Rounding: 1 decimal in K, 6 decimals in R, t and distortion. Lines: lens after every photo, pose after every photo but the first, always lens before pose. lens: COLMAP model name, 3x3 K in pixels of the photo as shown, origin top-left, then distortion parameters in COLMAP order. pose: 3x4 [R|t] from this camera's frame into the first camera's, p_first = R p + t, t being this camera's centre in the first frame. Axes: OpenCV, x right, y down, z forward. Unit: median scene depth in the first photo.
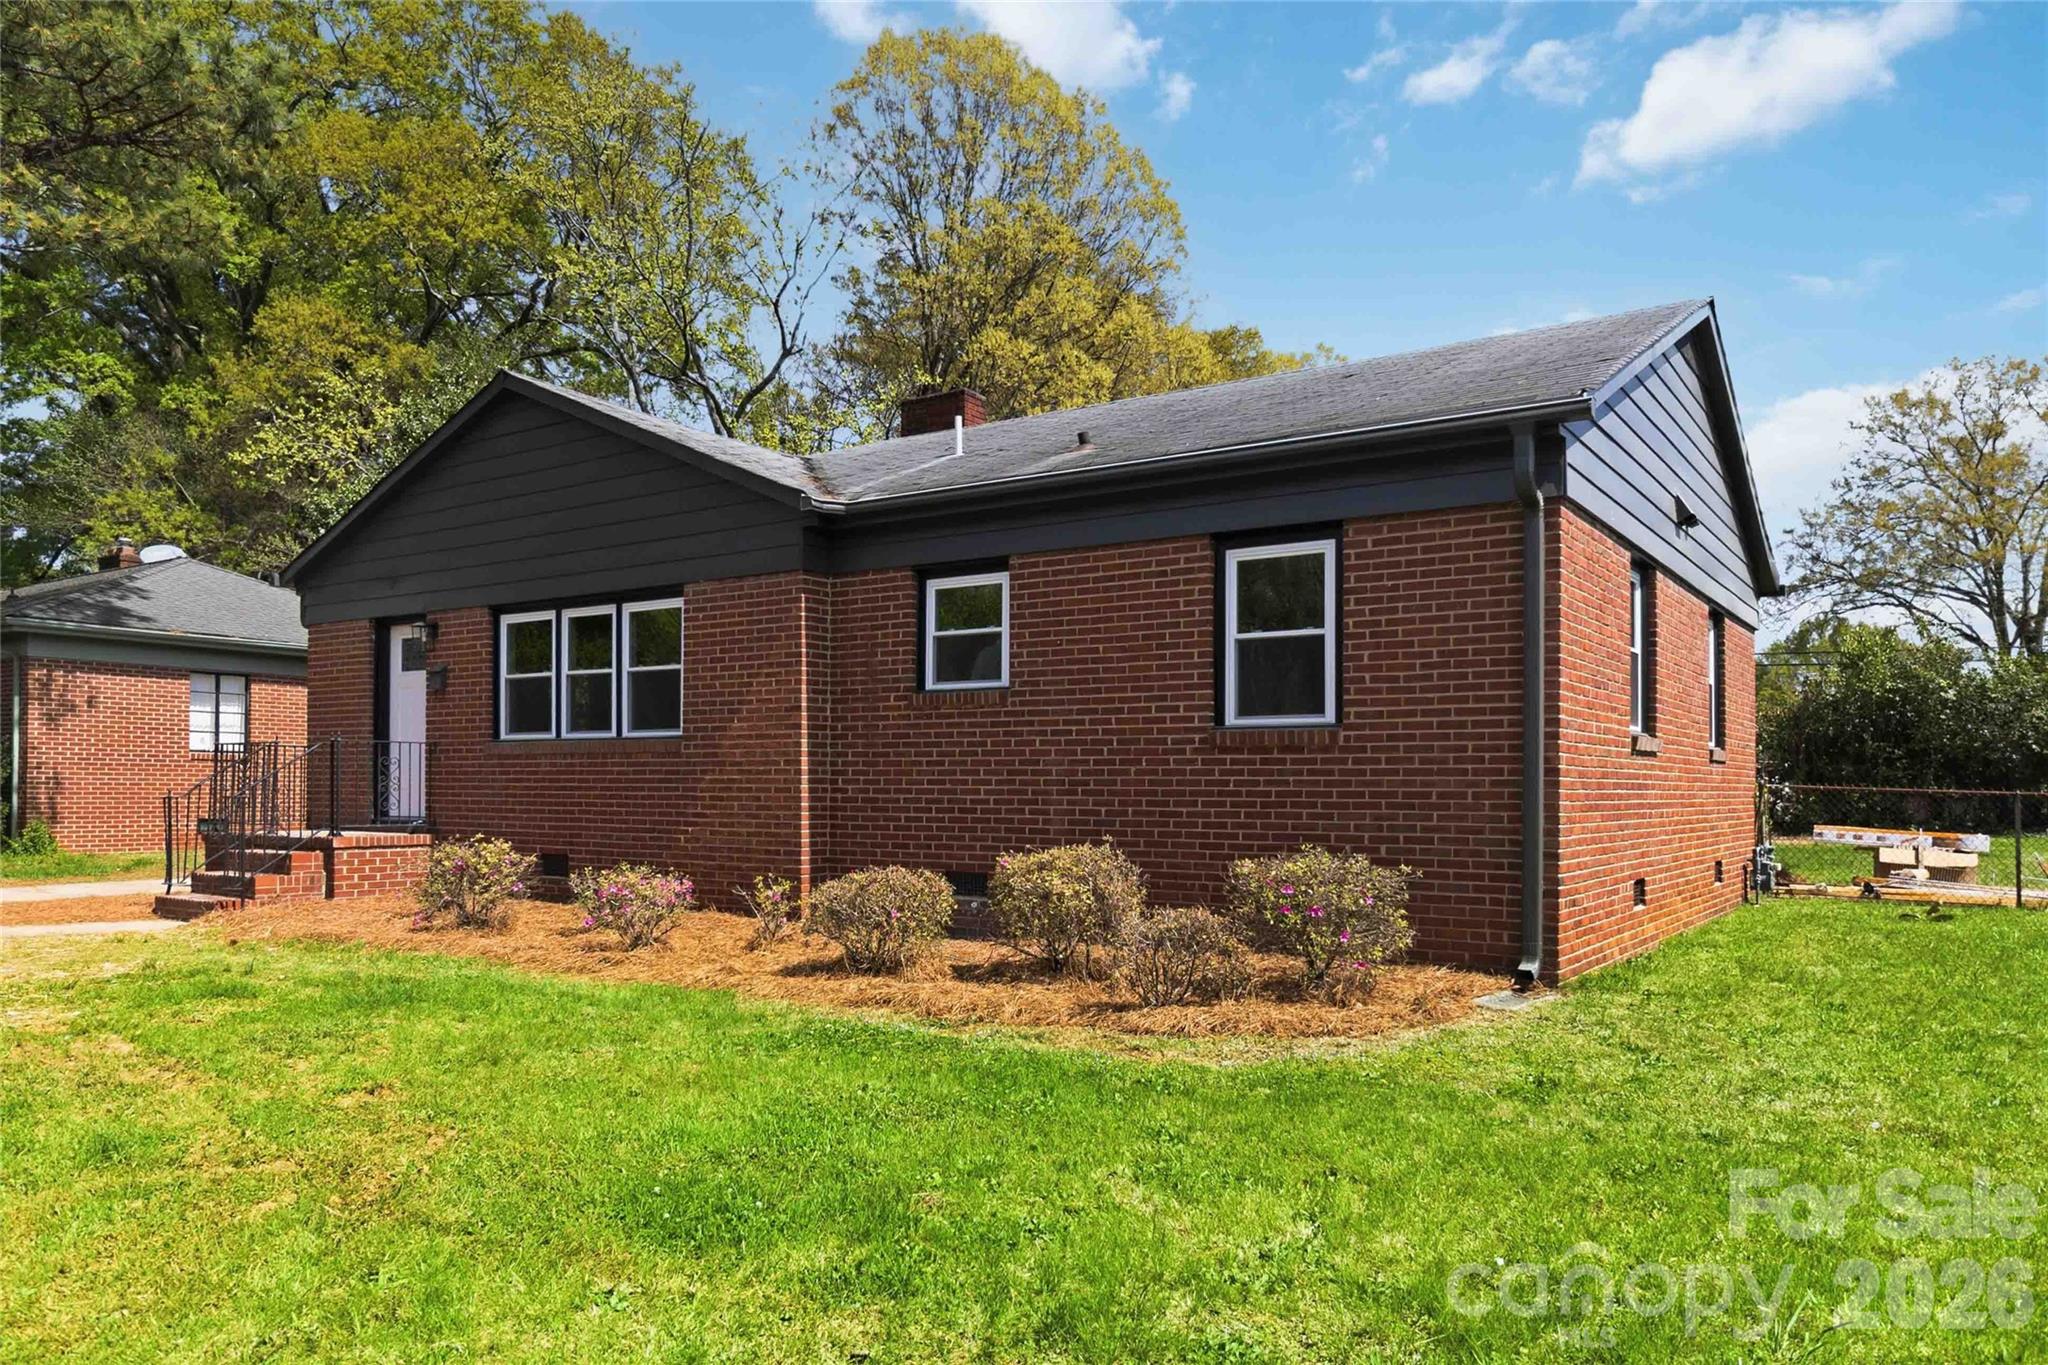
lens RADIAL K [[1434.7, 0, 1024.0], [0, 1434.7, 682.5], [0, 0, 1]] dist [0.004401, 0.007145]
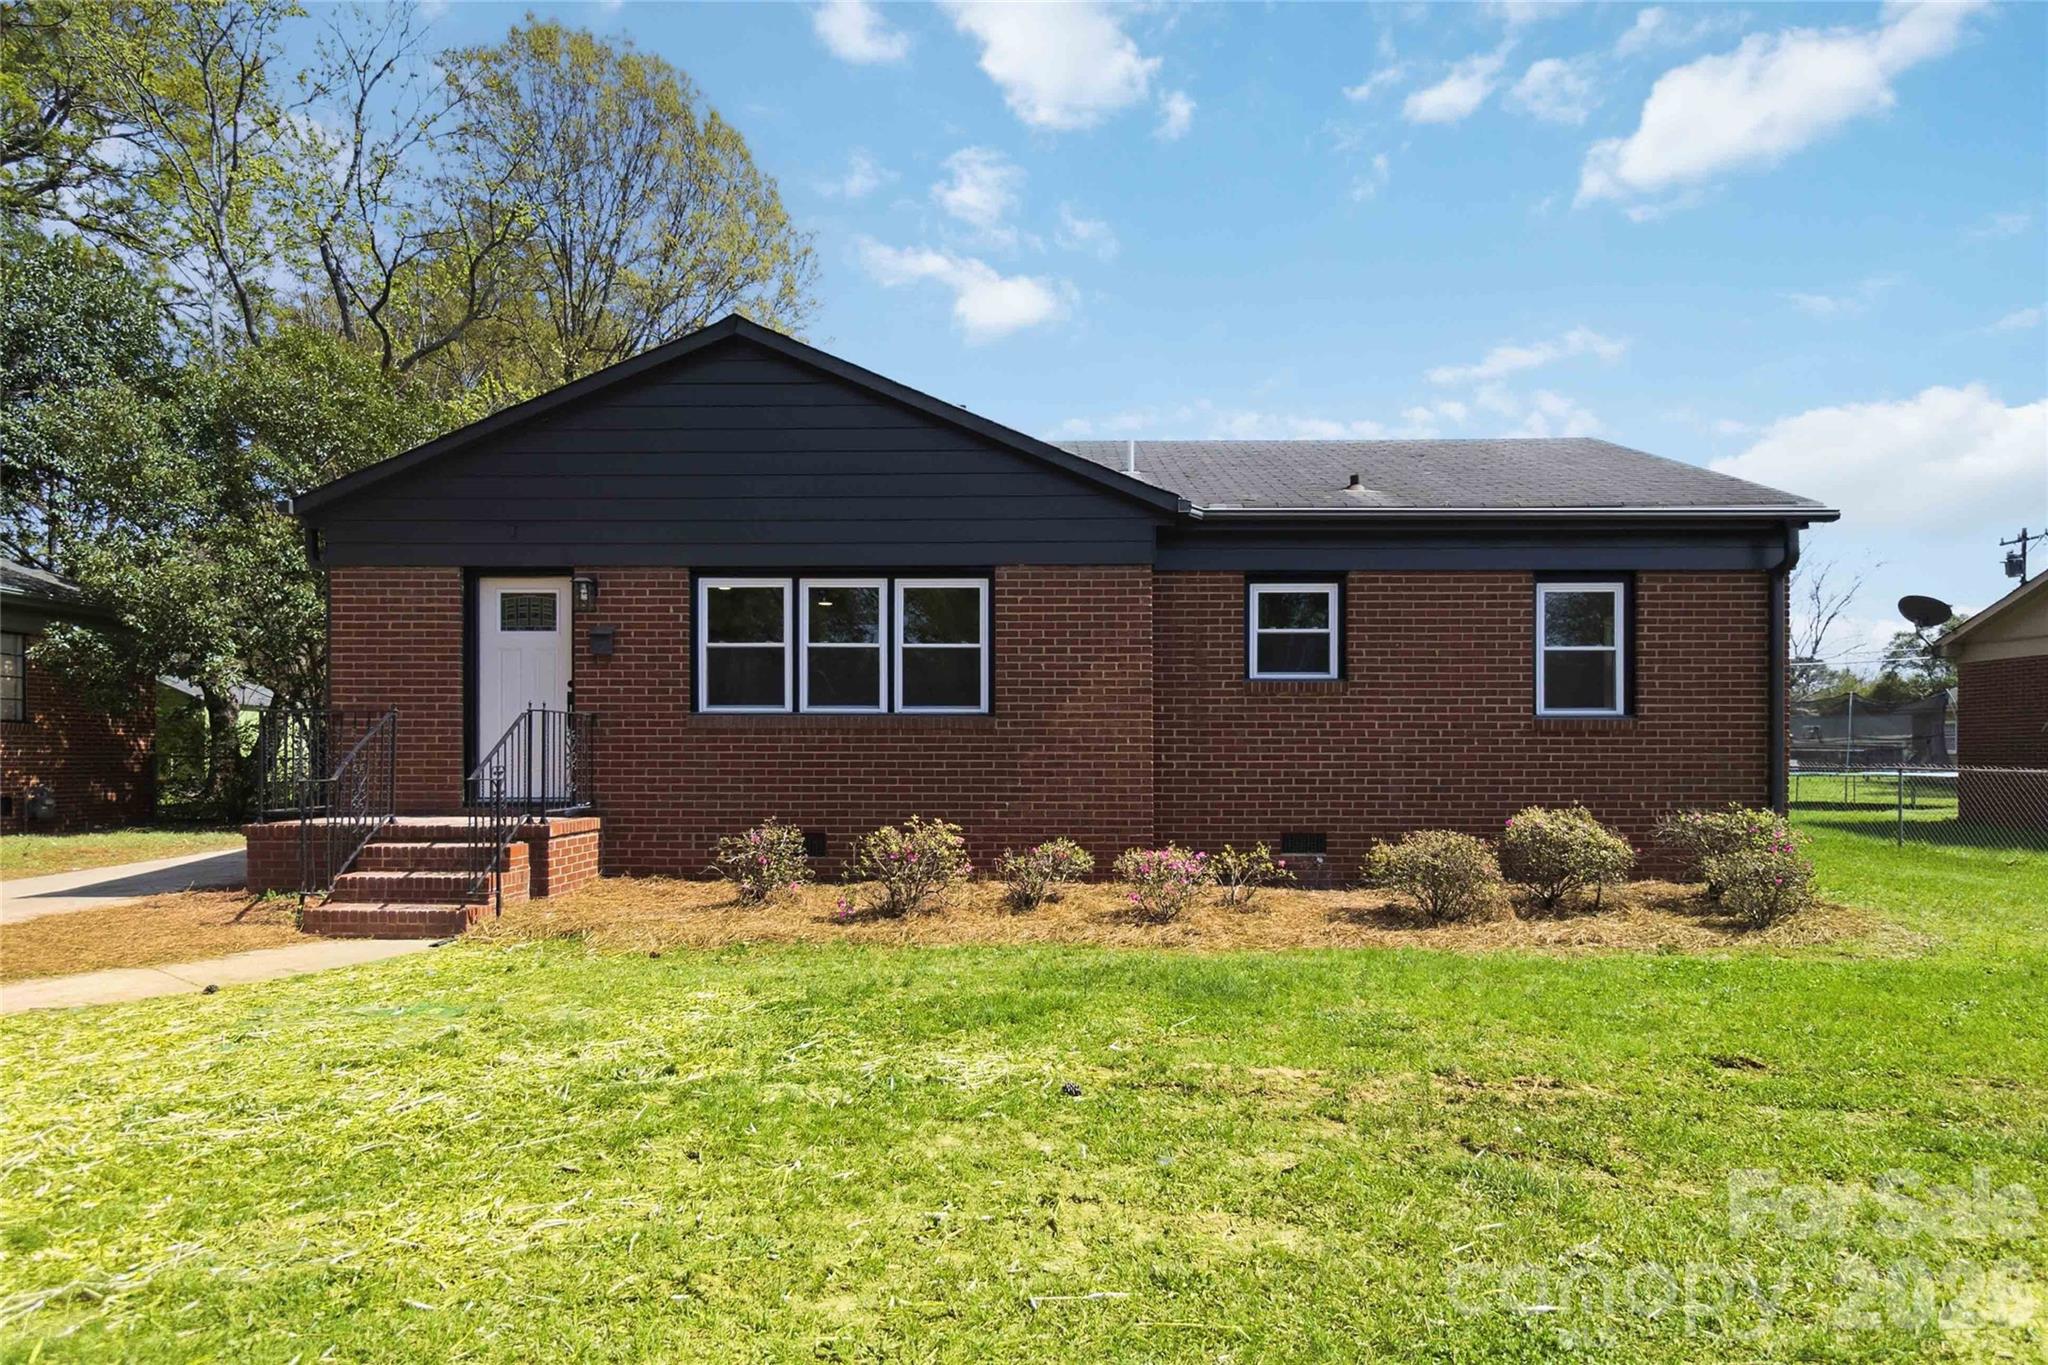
lens RADIAL K [[1029.5, 0, 1023.8], [0, 1029.5, 719.0], [0, 0, 1]] dist [0.001555, 0.000030]
pose [[0.830235, 0.018699, 0.557100, -0.754909], [-0.037010, 0.999081, 0.021621, 0.029384], [-0.556184, -0.038569, 0.830164, 0.448173]]
